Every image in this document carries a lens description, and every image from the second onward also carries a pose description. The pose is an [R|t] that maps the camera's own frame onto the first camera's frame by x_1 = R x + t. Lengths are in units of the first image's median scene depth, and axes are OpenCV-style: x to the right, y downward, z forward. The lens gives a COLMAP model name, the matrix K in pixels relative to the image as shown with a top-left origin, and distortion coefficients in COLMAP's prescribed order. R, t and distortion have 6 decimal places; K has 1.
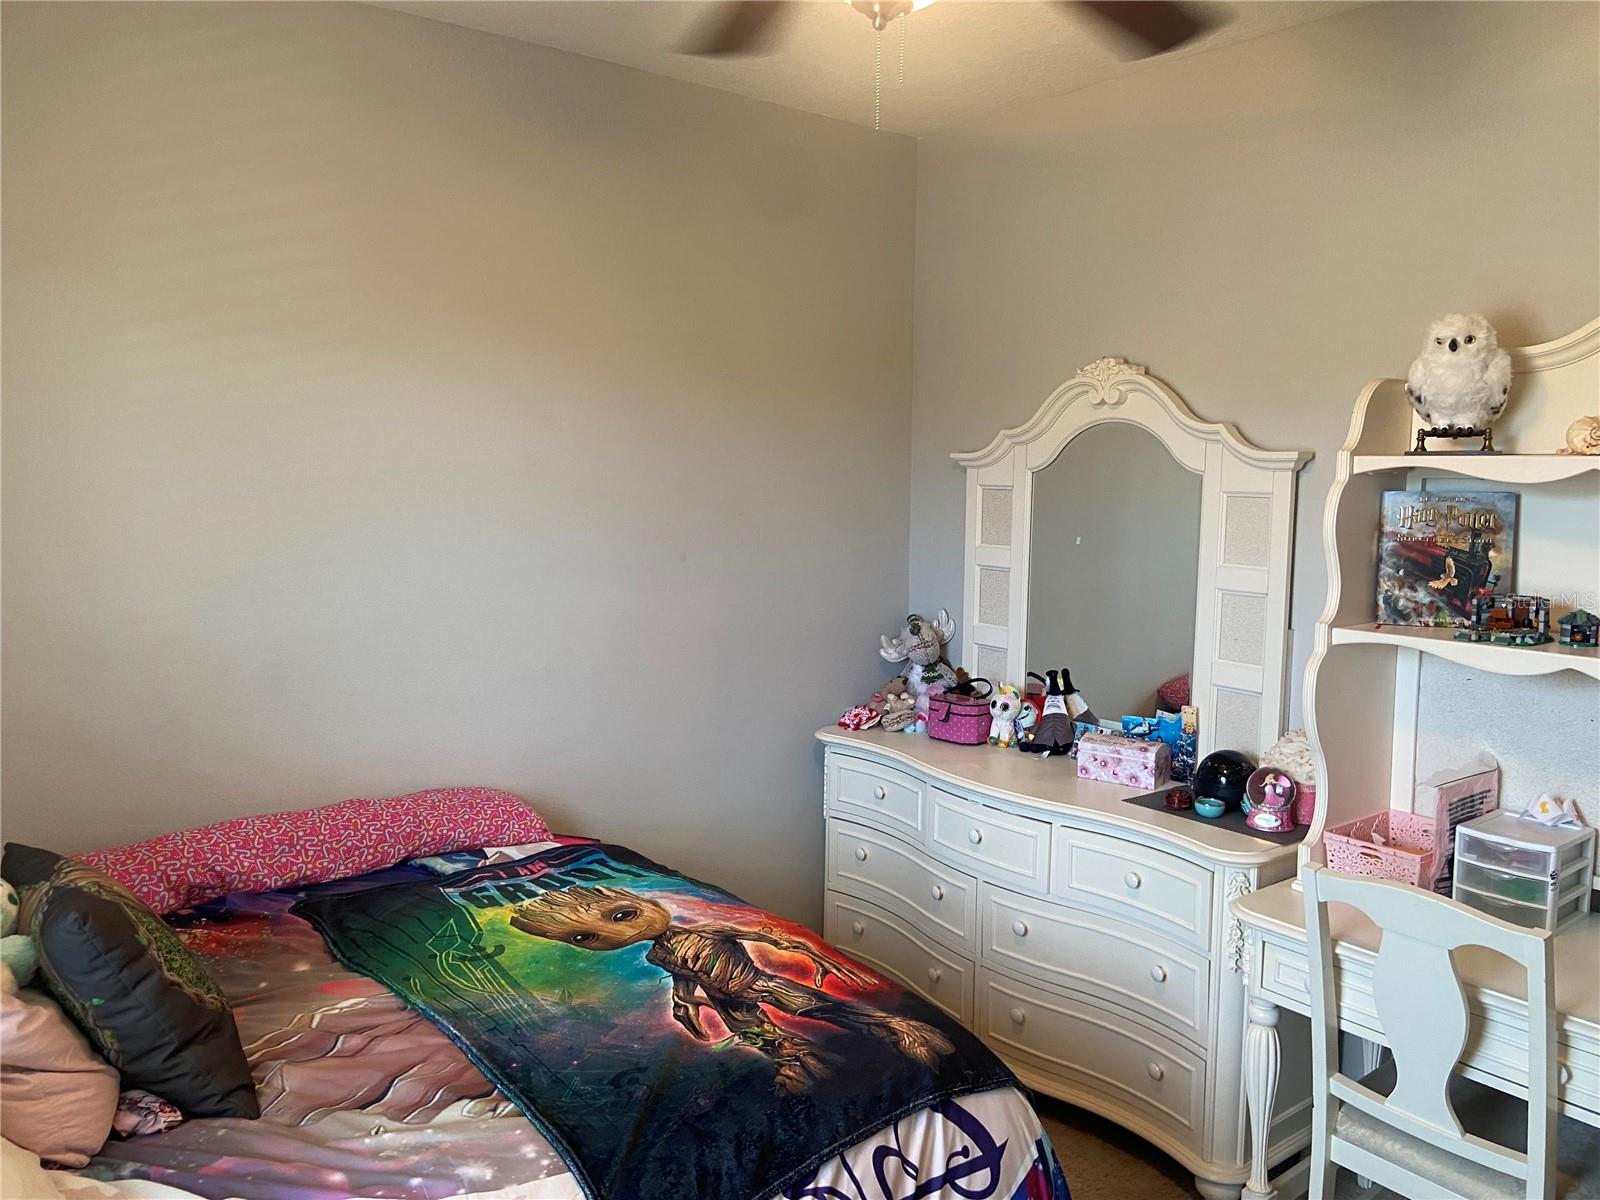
lens RADIAL K [[1203.4, 0, 807.3], [0, 1203.4, 596.3], [0, 0, 1]] dist [0.115171, -0.137776]
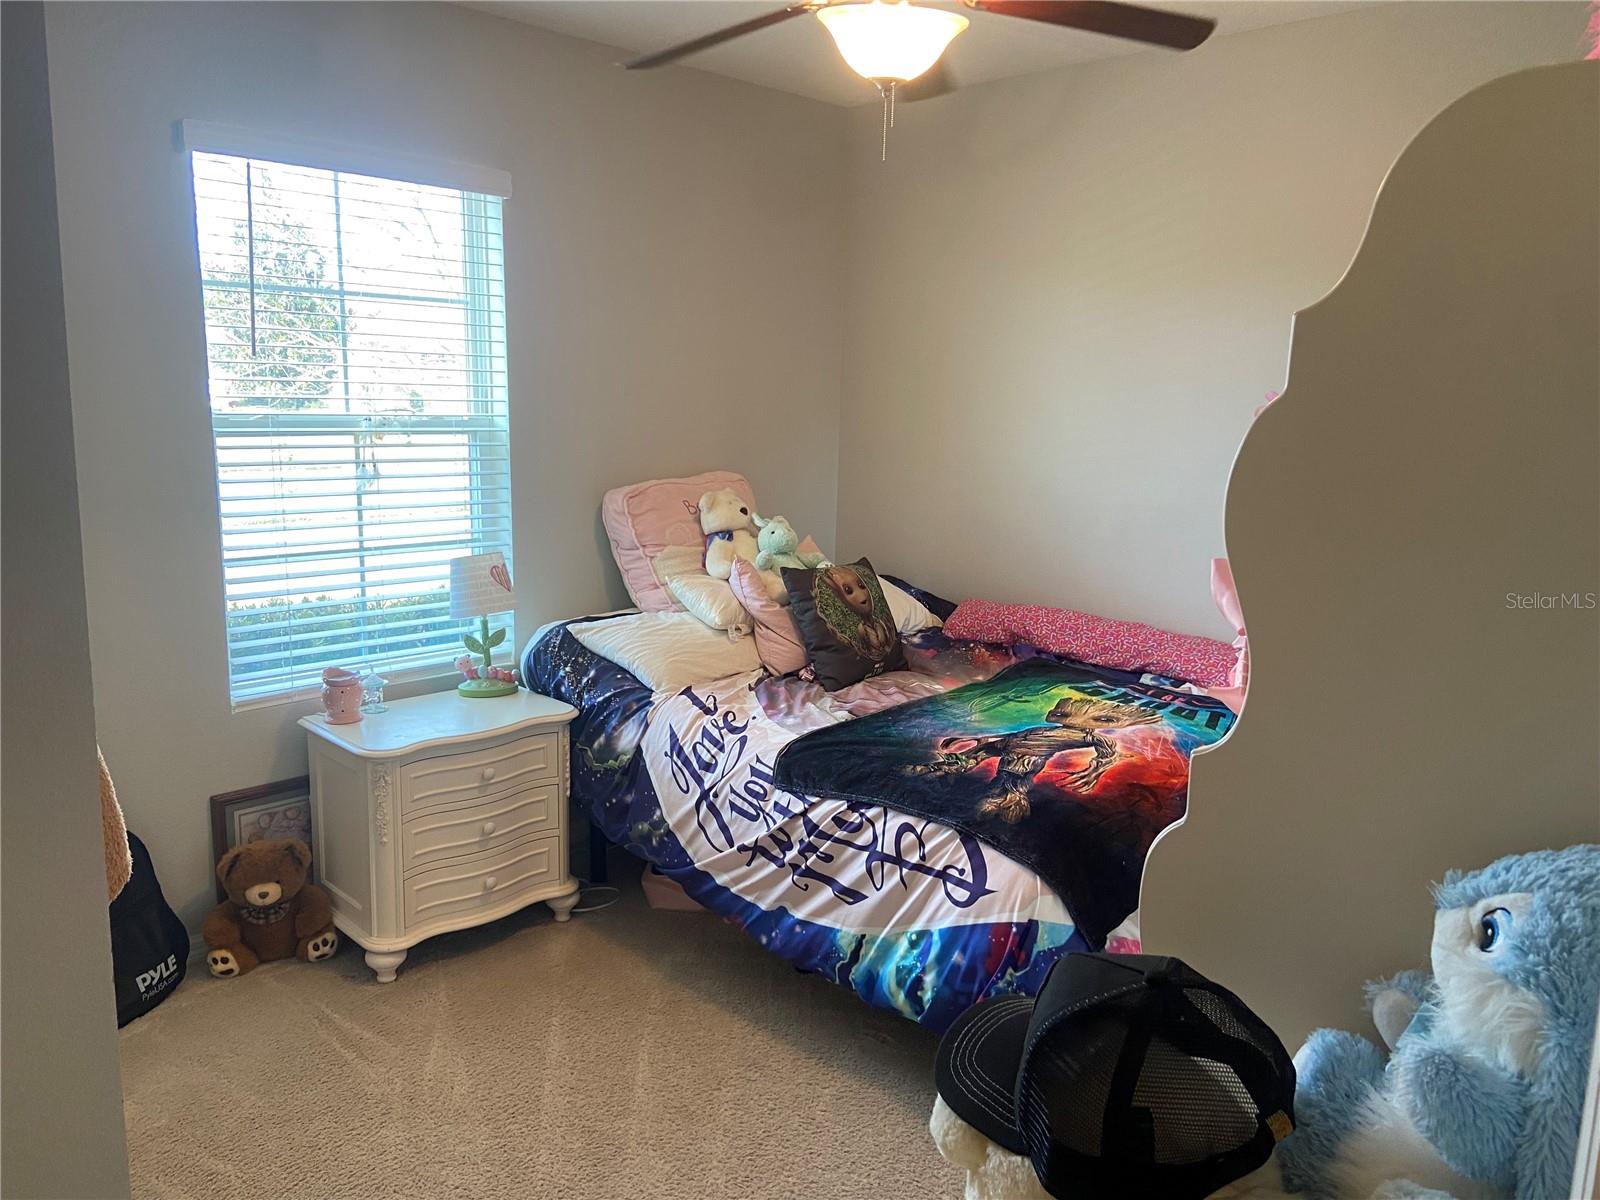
lens RADIAL K [[1203.4, 0, 789.9], [0, 1203.4, 592.1], [0, 0, 1]] dist [0.115171, -0.137776]
pose [[0.128177, 0.170575, -0.976972, 1.173402], [-0.135193, 0.978908, 0.153176, -0.037281], [0.982493, 0.112446, 0.148534, 0.474446]]
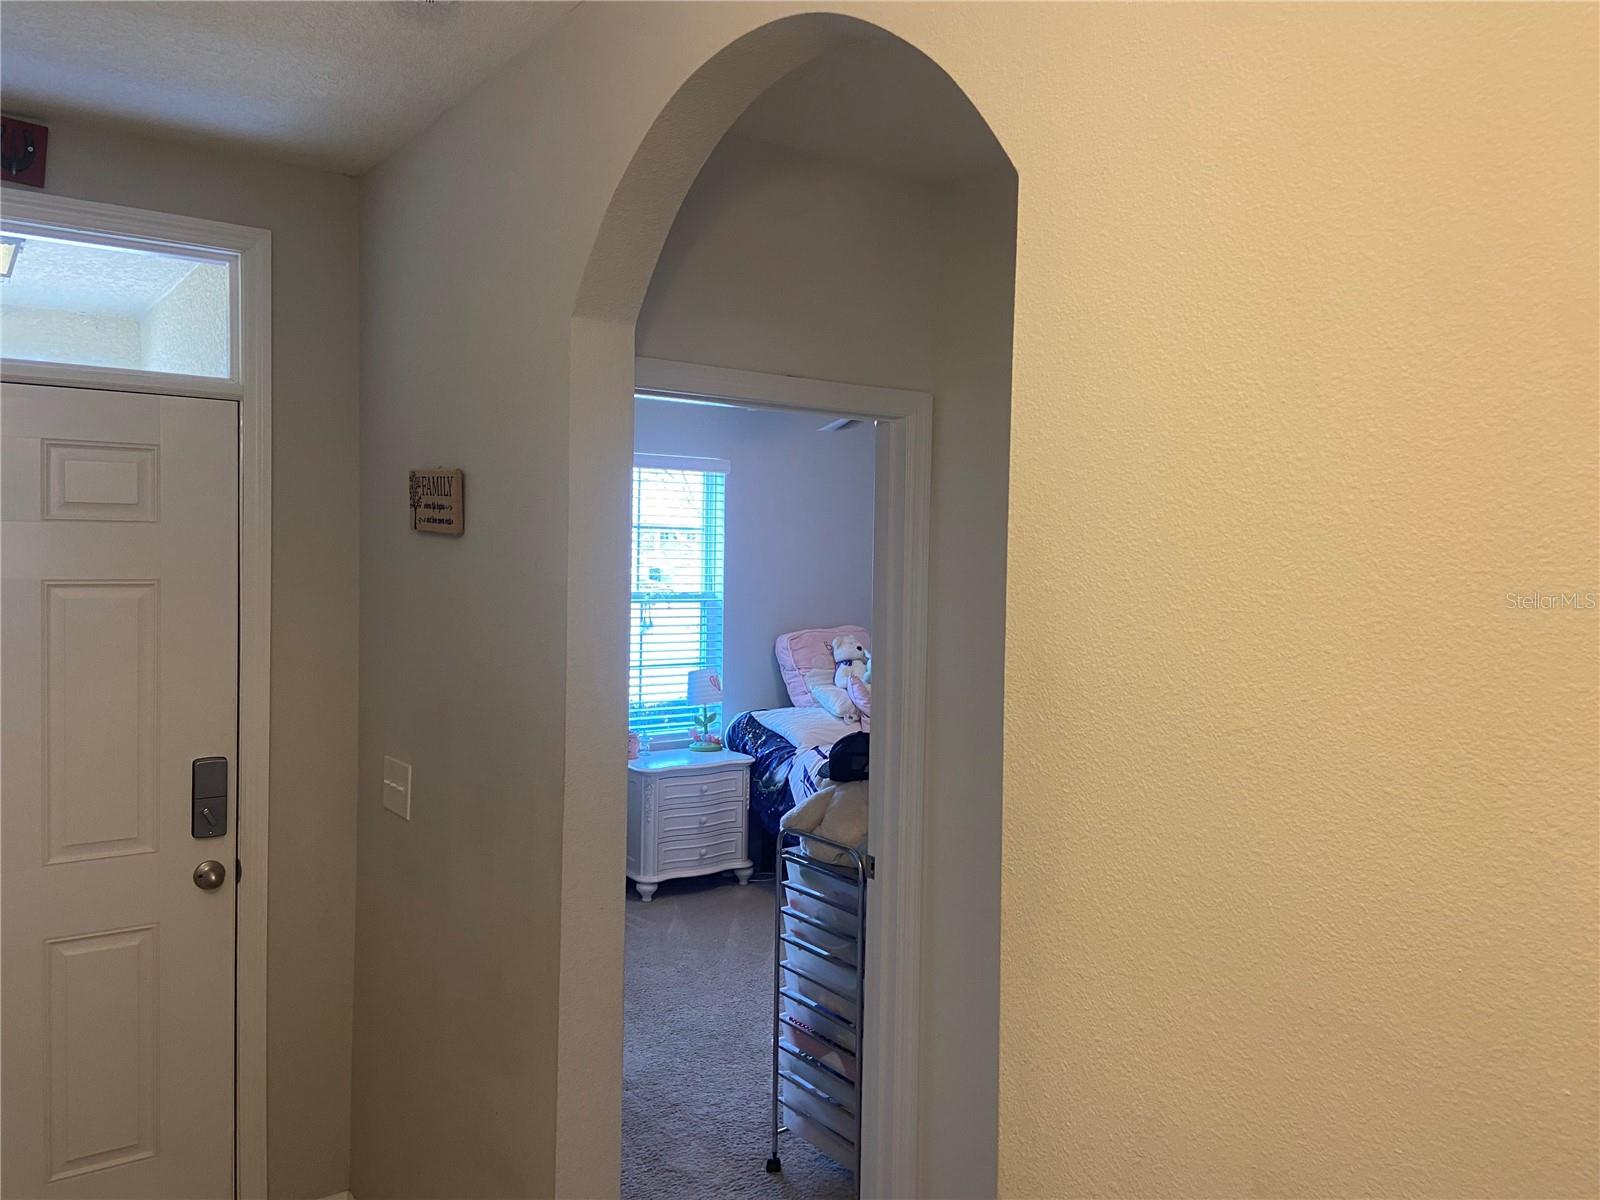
lens RADIAL K [[1203.4, 0, 809.6], [0, 1203.4, 577.6], [0, 0, 1]] dist [0.115171, -0.137776]
pose [[-0.034667, 0.020712, -0.999184, 2.344957], [-0.133824, 0.990685, 0.025178, -0.102031], [0.990399, 0.134588, -0.031572, 0.607300]]
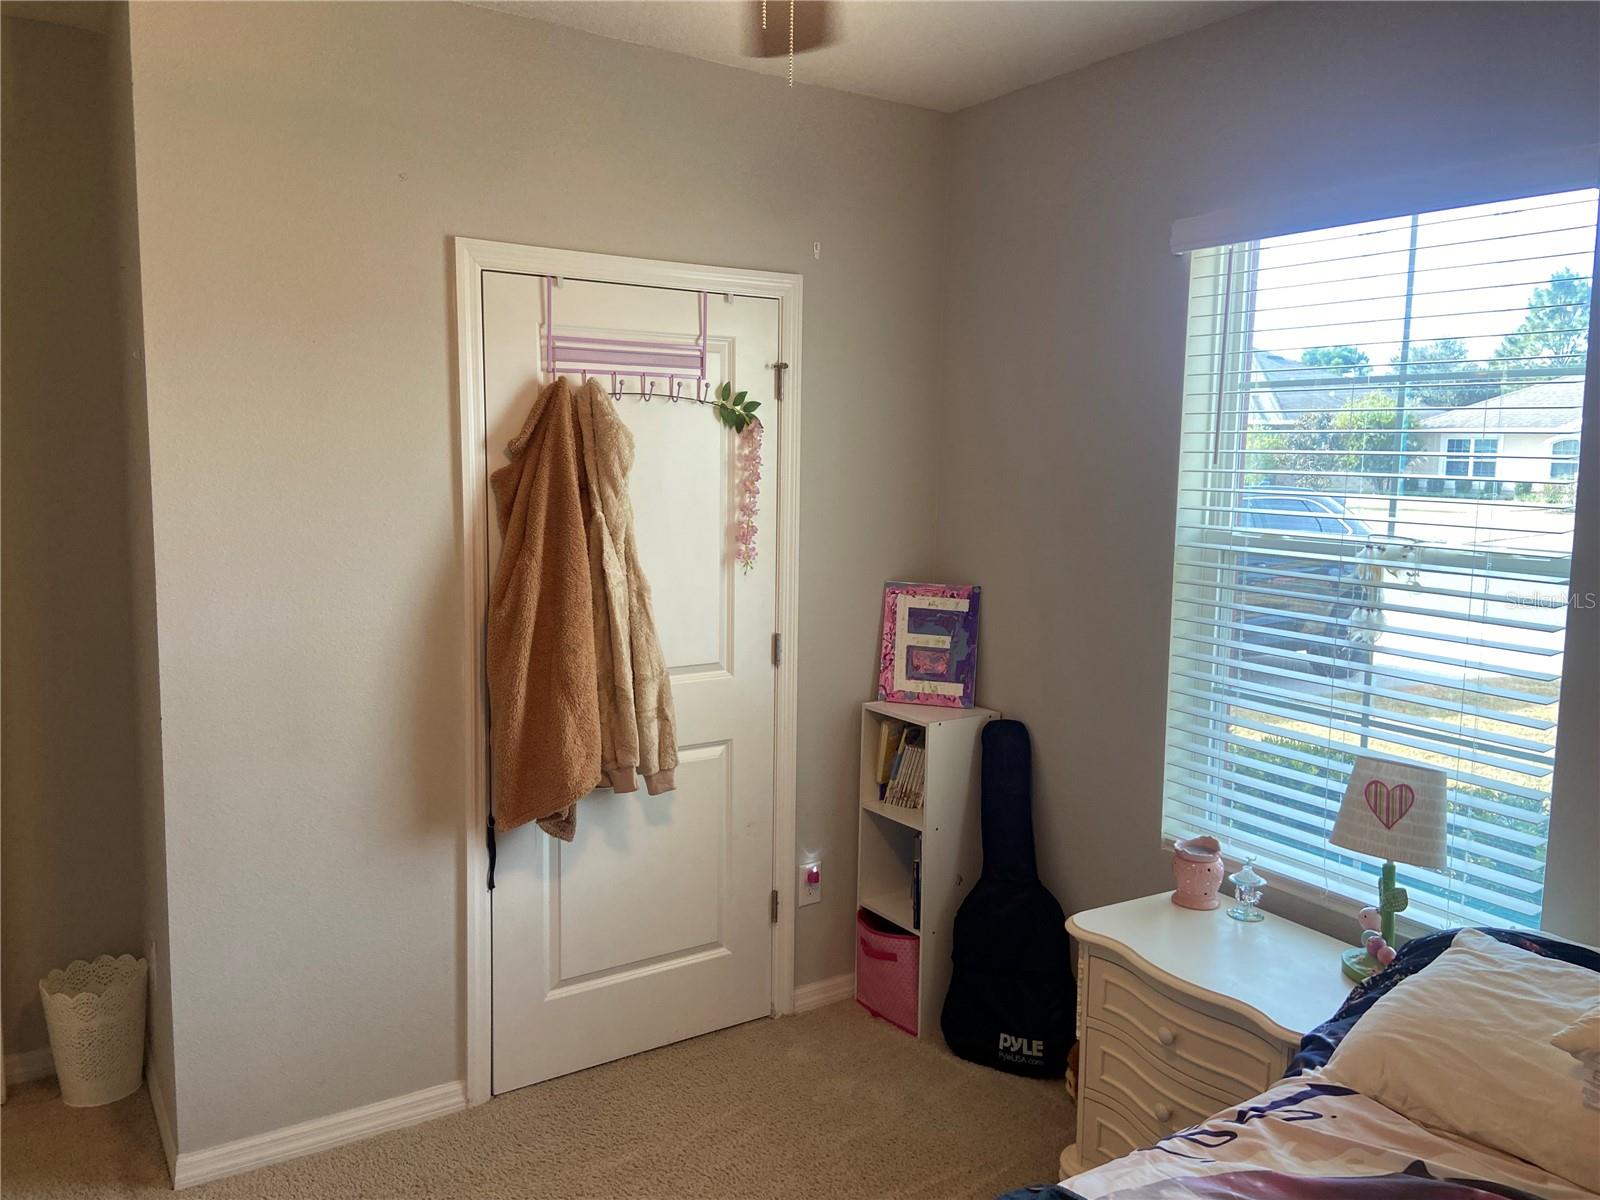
lens RADIAL K [[1203.4, 0, 799.9], [0, 1203.4, 604.3], [0, 0, 1]] dist [0.115171, -0.137776]
pose [[-0.995527, -0.024163, 0.091336, -0.034126], [-0.001816, 0.971456, 0.237211, -0.159996], [-0.094461, 0.235984, -0.967155, 1.319250]]
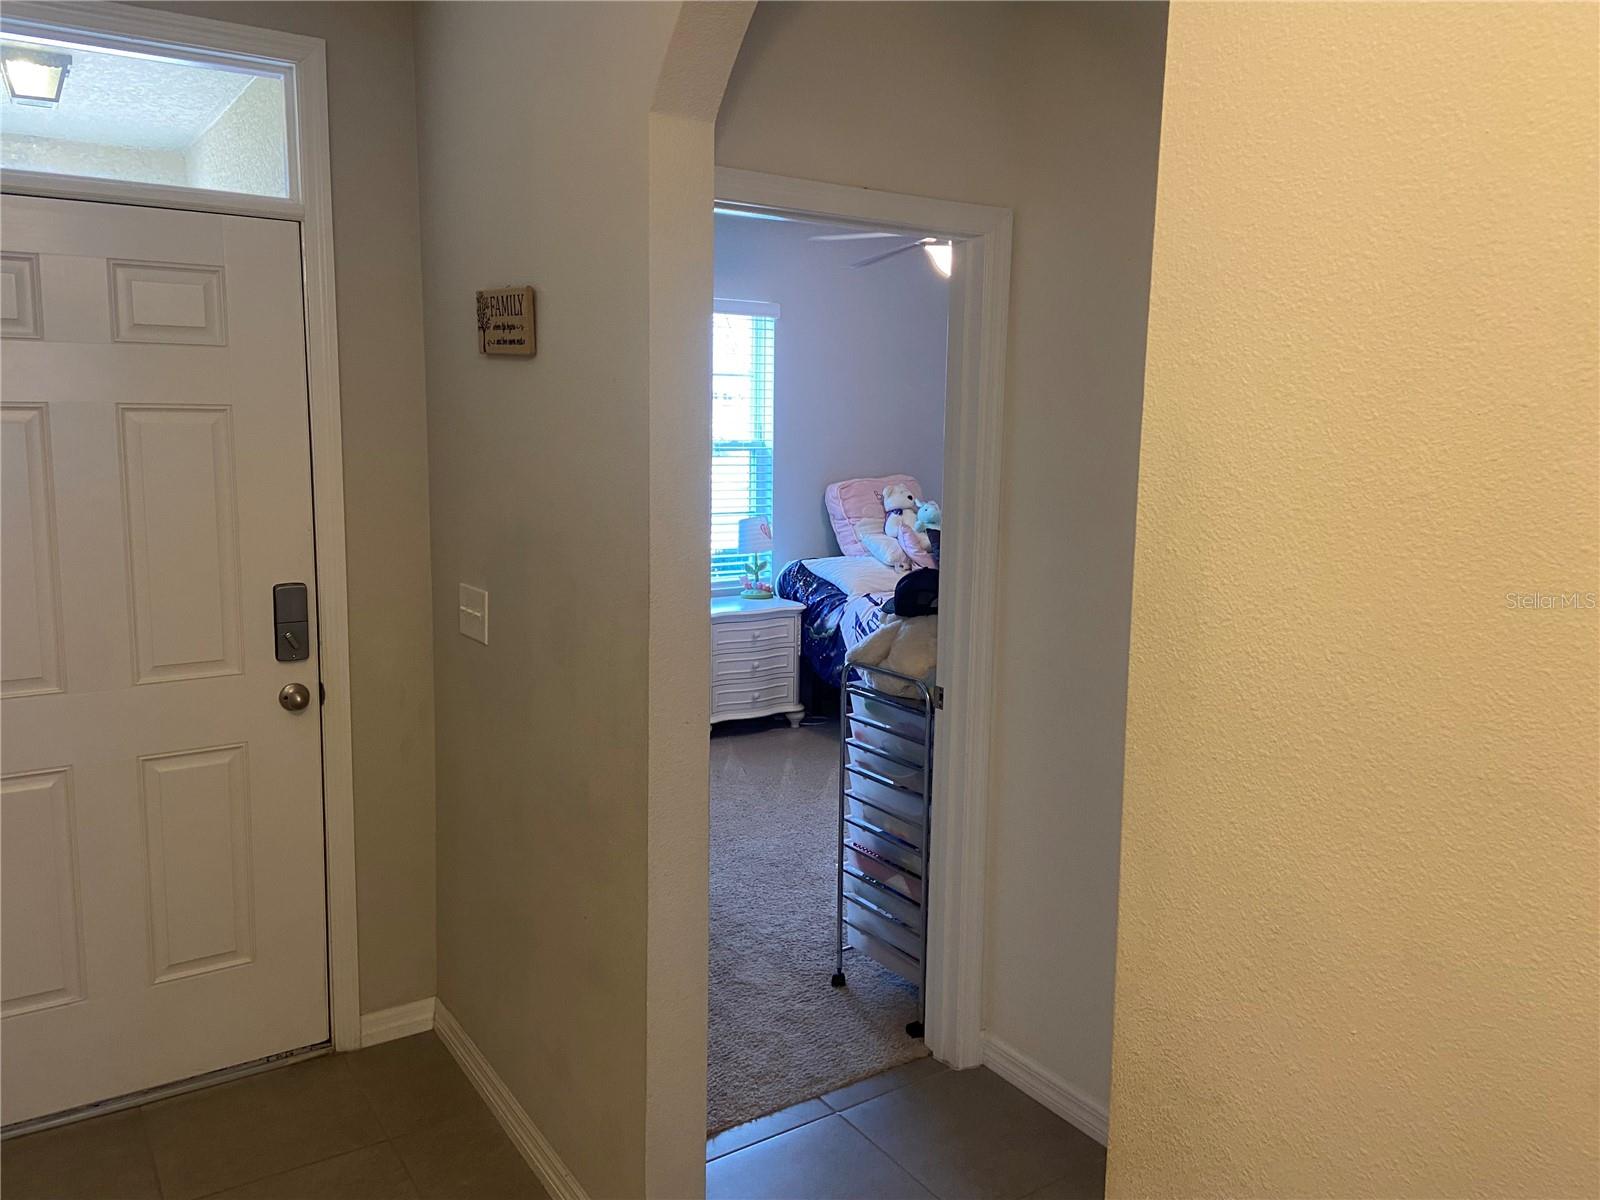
lens RADIAL K [[1203.4, 0, 803.9], [0, 1203.4, 563.5], [0, 0, 1]] dist [0.115171, -0.137776]
pose [[-0.068393, 0.122492, -0.990110, 2.331412], [-0.132402, 0.982541, 0.130702, -0.063361], [0.988834, 0.140031, -0.050980, 0.574972]]
